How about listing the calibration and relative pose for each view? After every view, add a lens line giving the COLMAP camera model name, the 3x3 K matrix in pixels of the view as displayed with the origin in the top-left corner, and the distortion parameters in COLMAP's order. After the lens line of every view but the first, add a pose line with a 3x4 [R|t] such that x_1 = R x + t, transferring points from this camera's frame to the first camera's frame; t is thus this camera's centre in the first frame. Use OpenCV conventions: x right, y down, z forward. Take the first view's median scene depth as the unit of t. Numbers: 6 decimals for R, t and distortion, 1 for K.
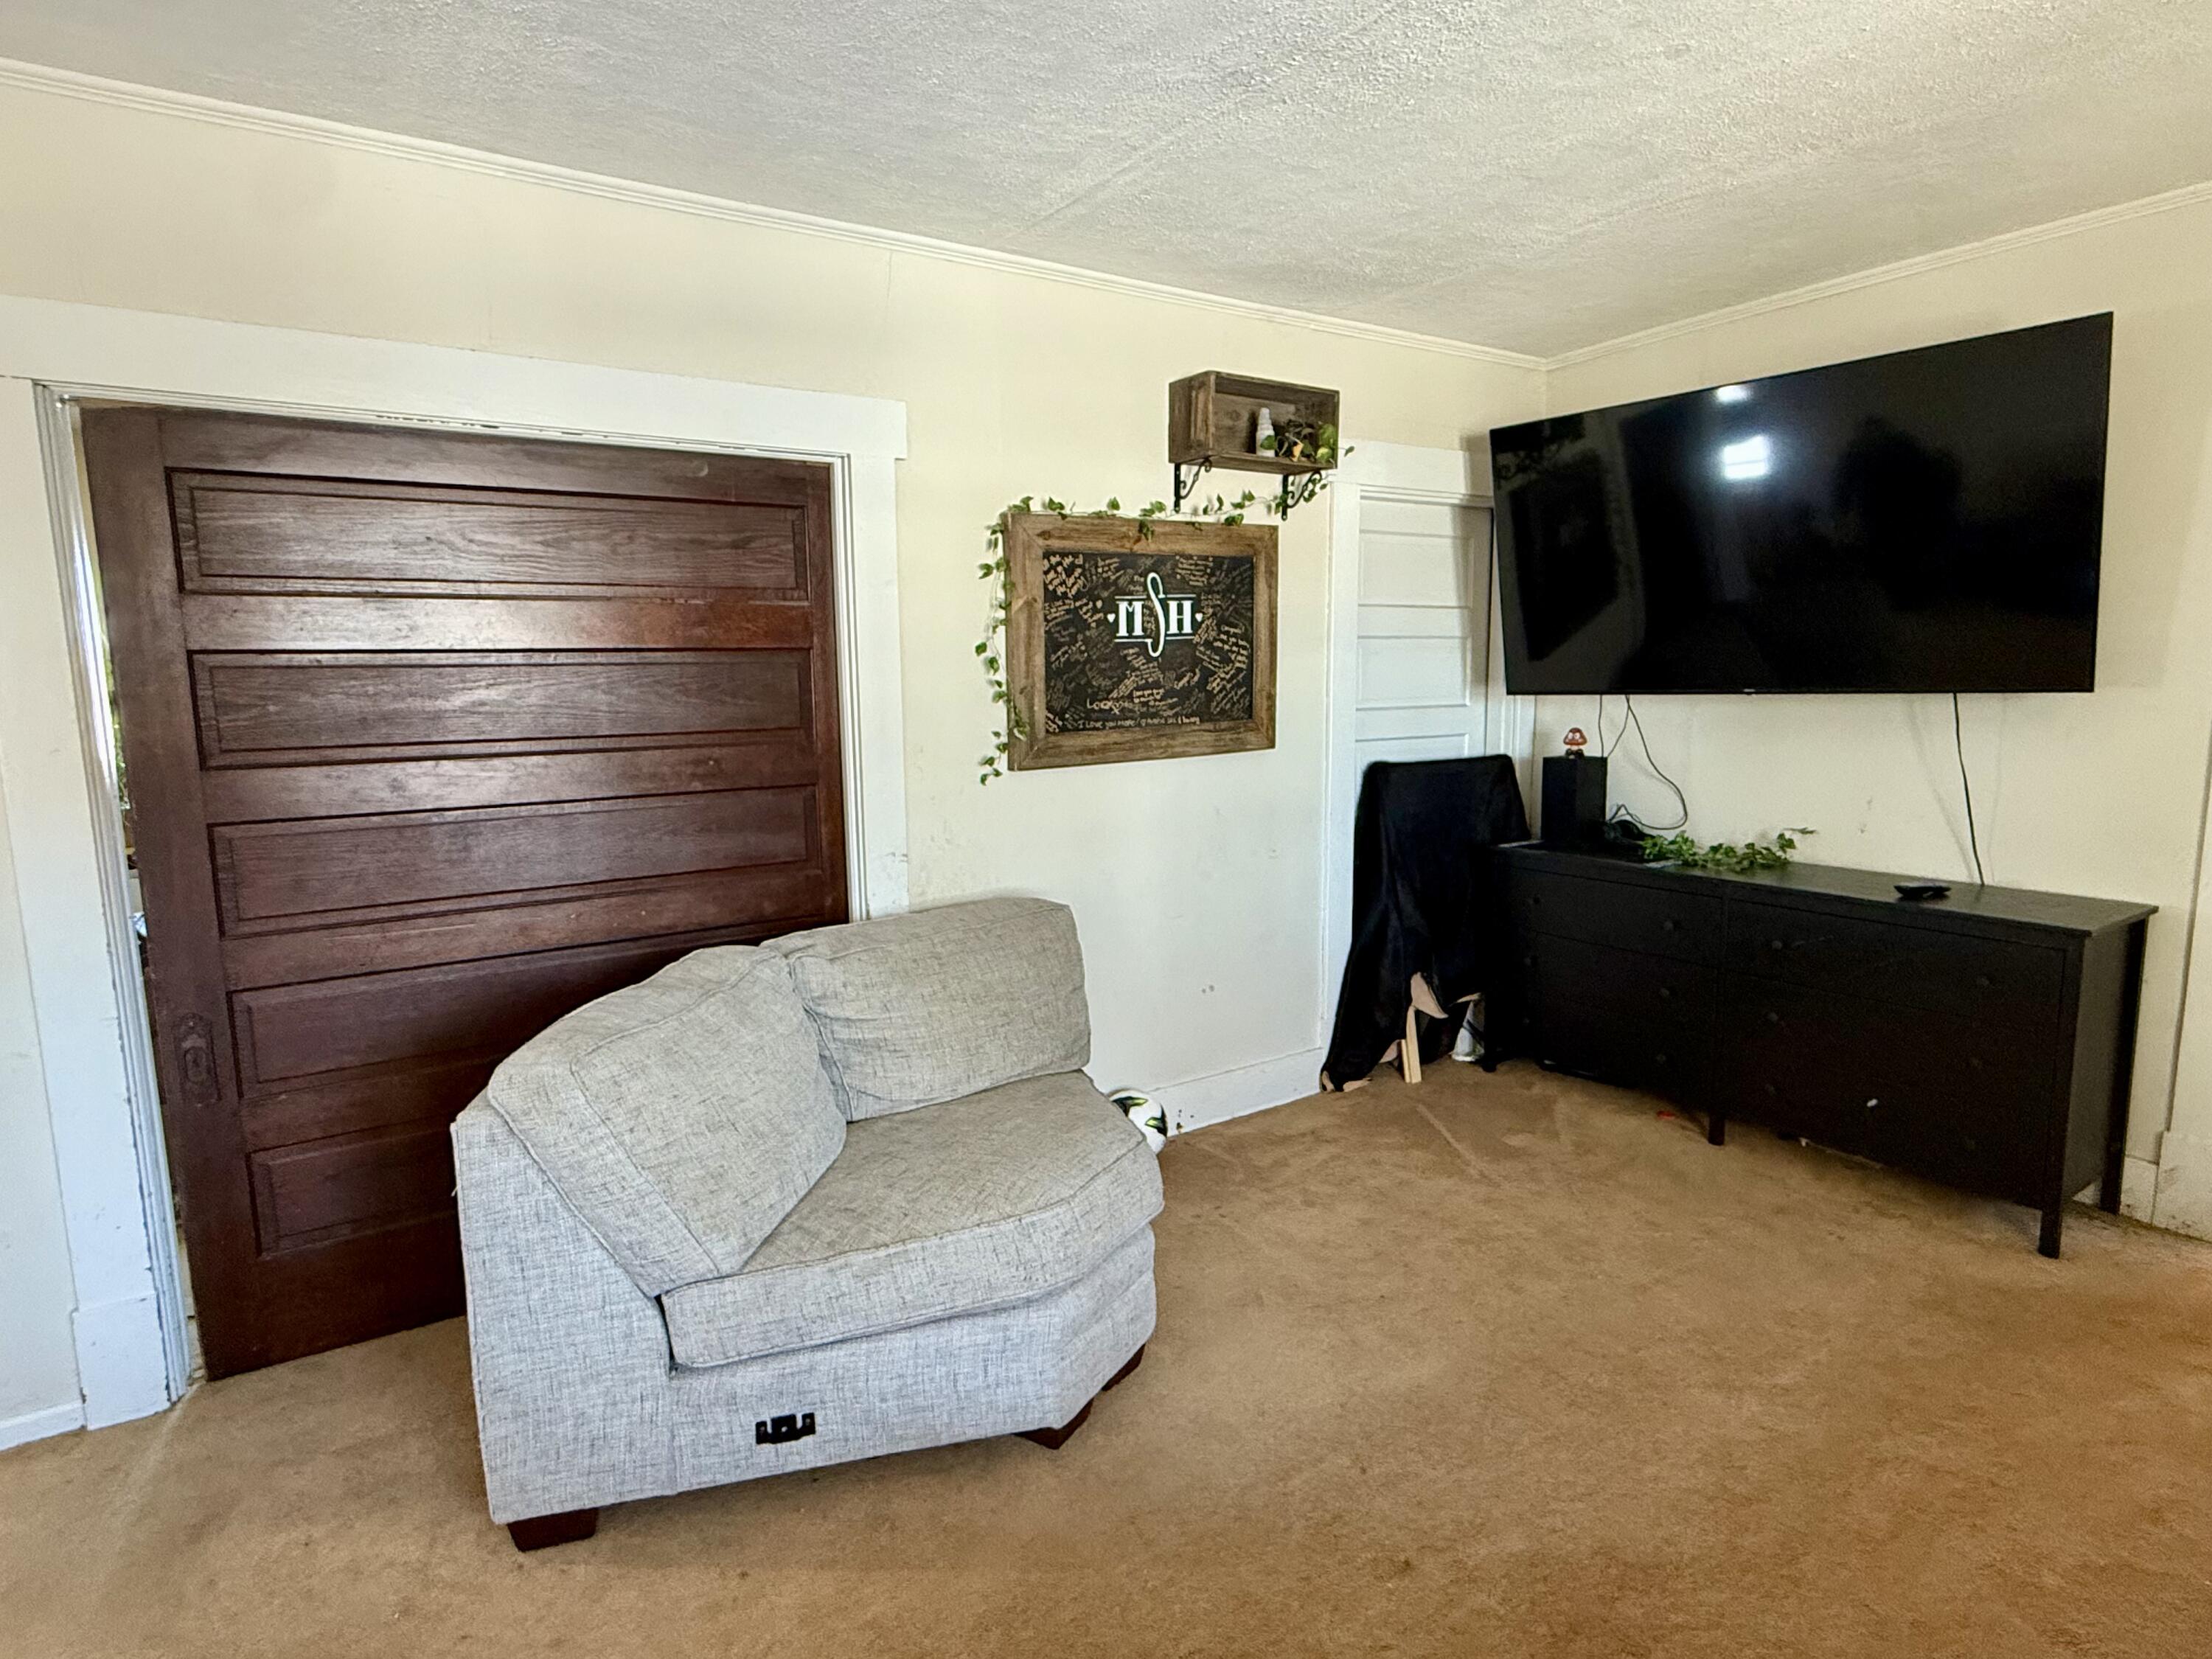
lens RADIAL K [[1184.8, 0, 1107.6], [0, 1184.8, 828.8], [0, 0, 1]] dist [-0.002502, 0.000626]
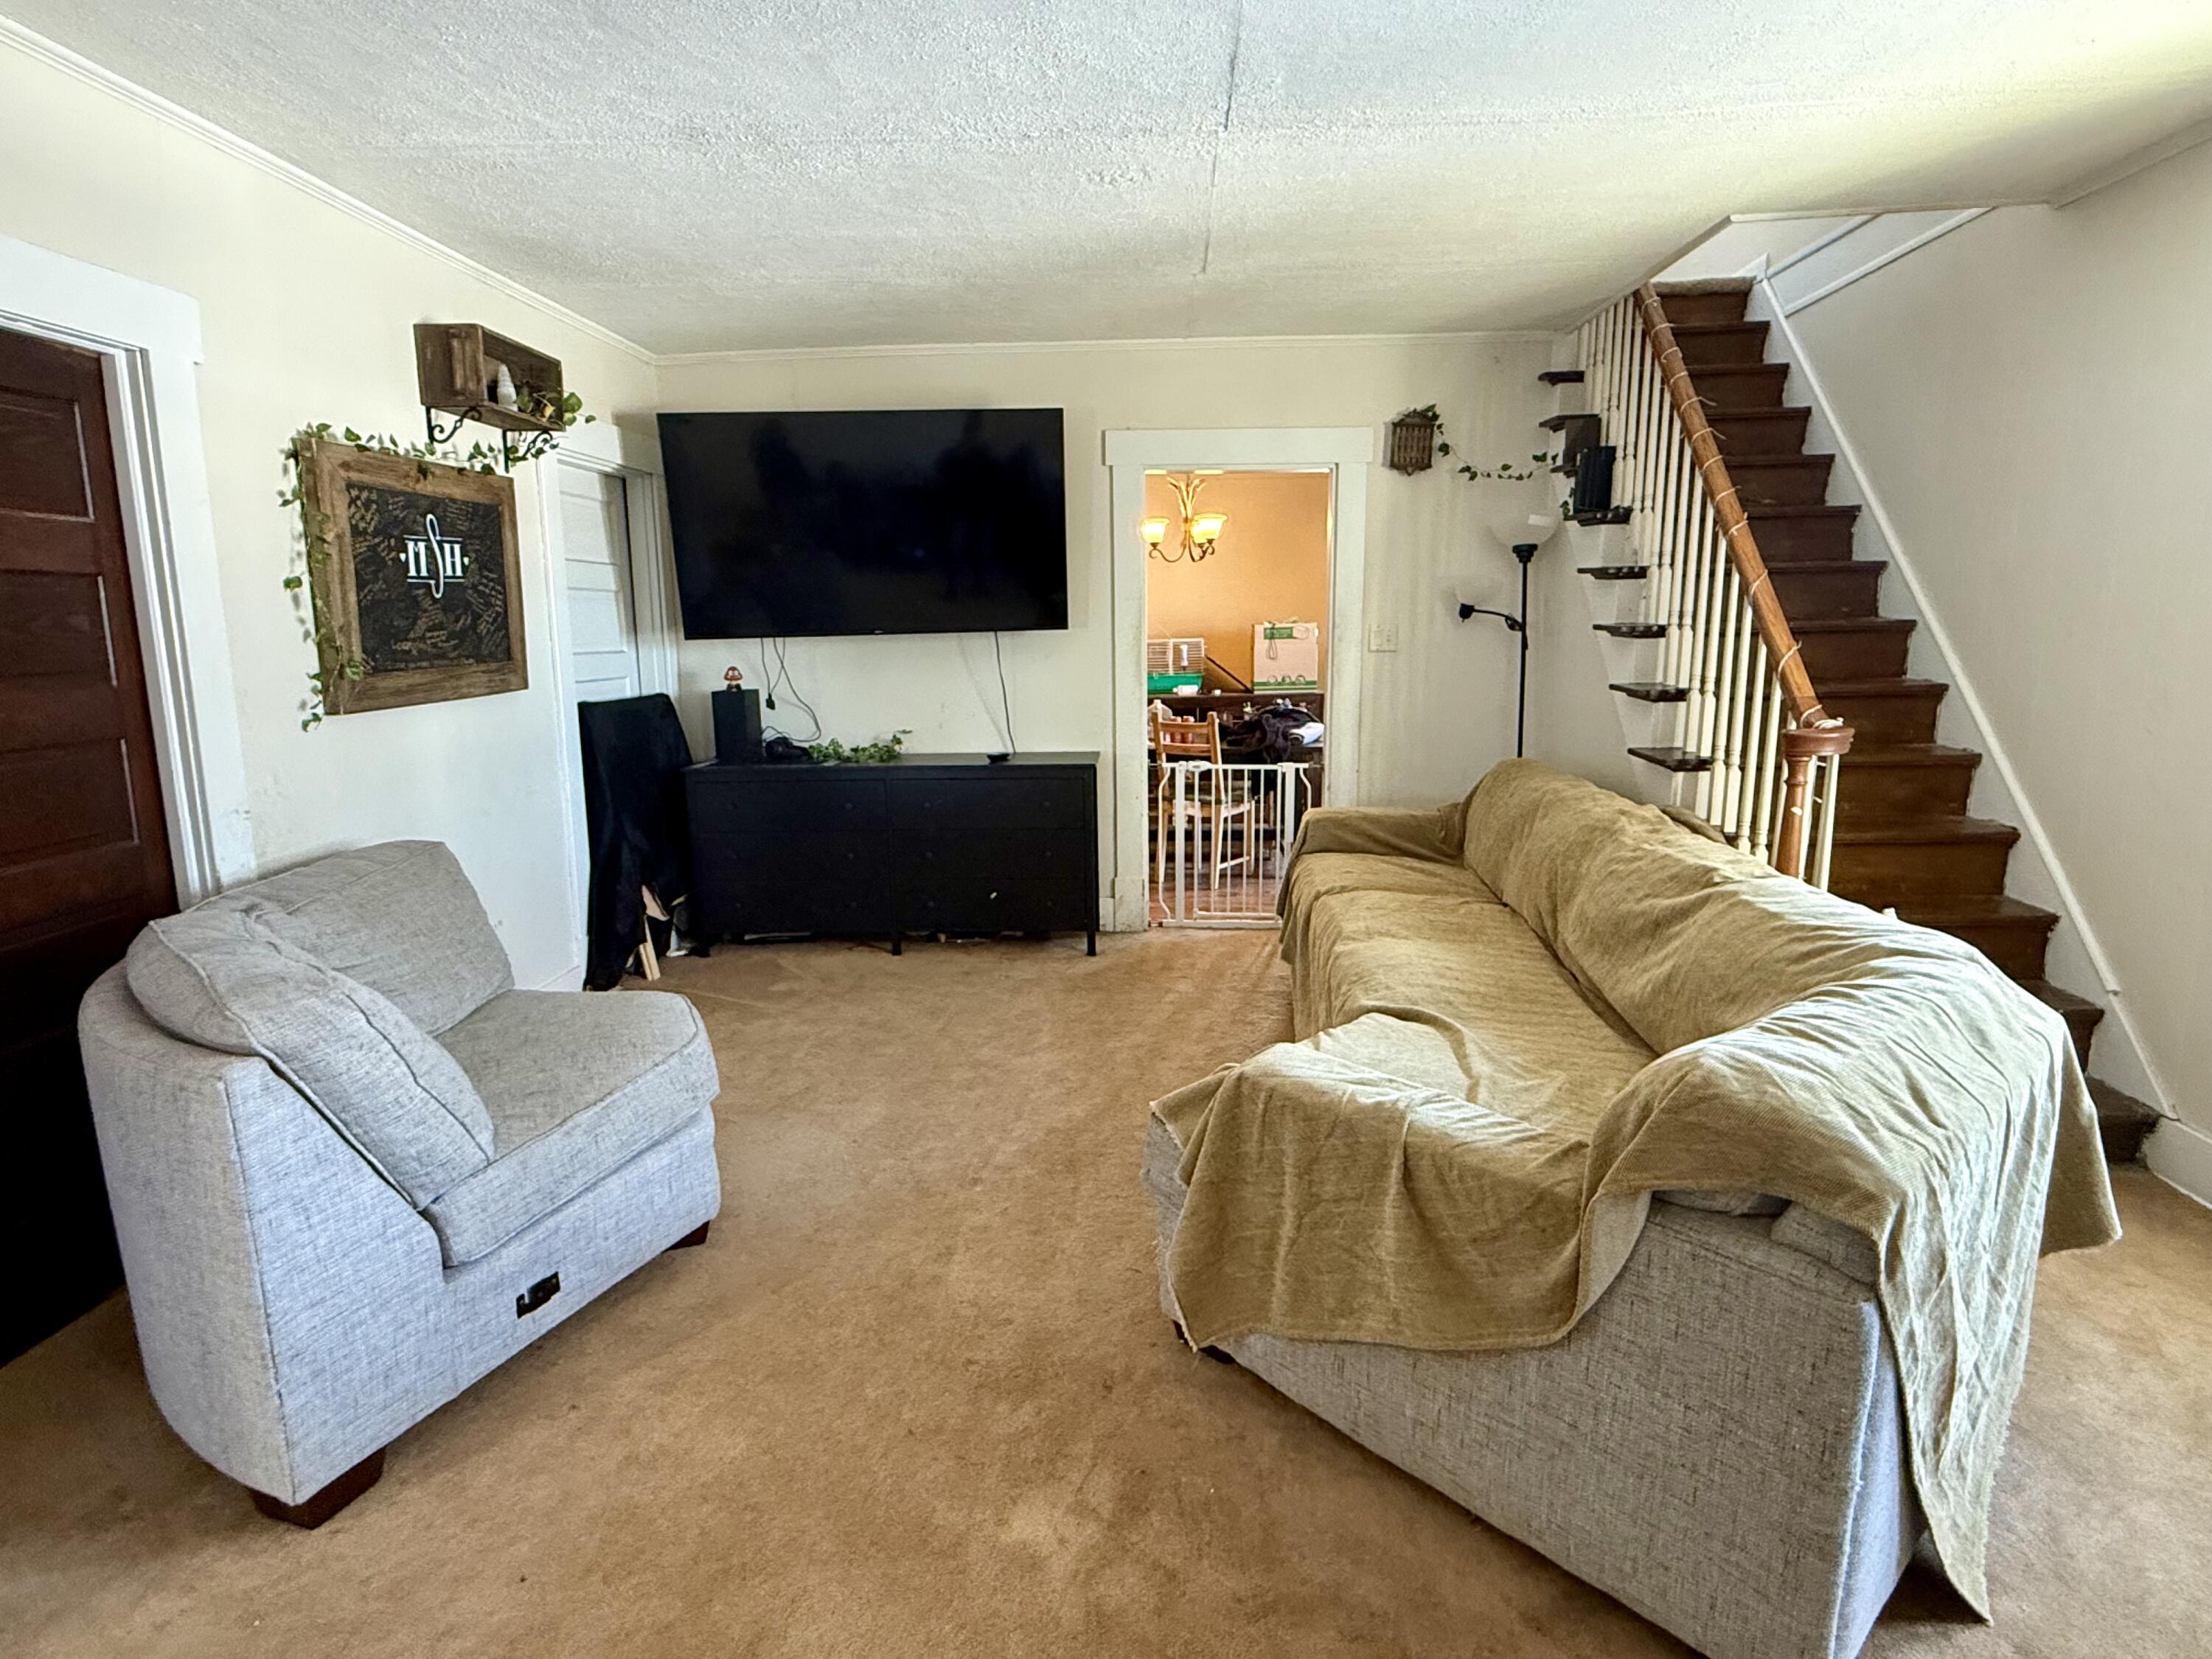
lens RADIAL K [[1184.8, 0, 1099.5], [0, 1184.8, 828.3], [0, 0, 1]] dist [-0.002502, 0.000626]
pose [[0.590284, -0.131306, 0.796444, -0.474334], [0.114707, 0.990312, 0.078253, 0.035981], [-0.799004, 0.045166, 0.599628, -0.047892]]
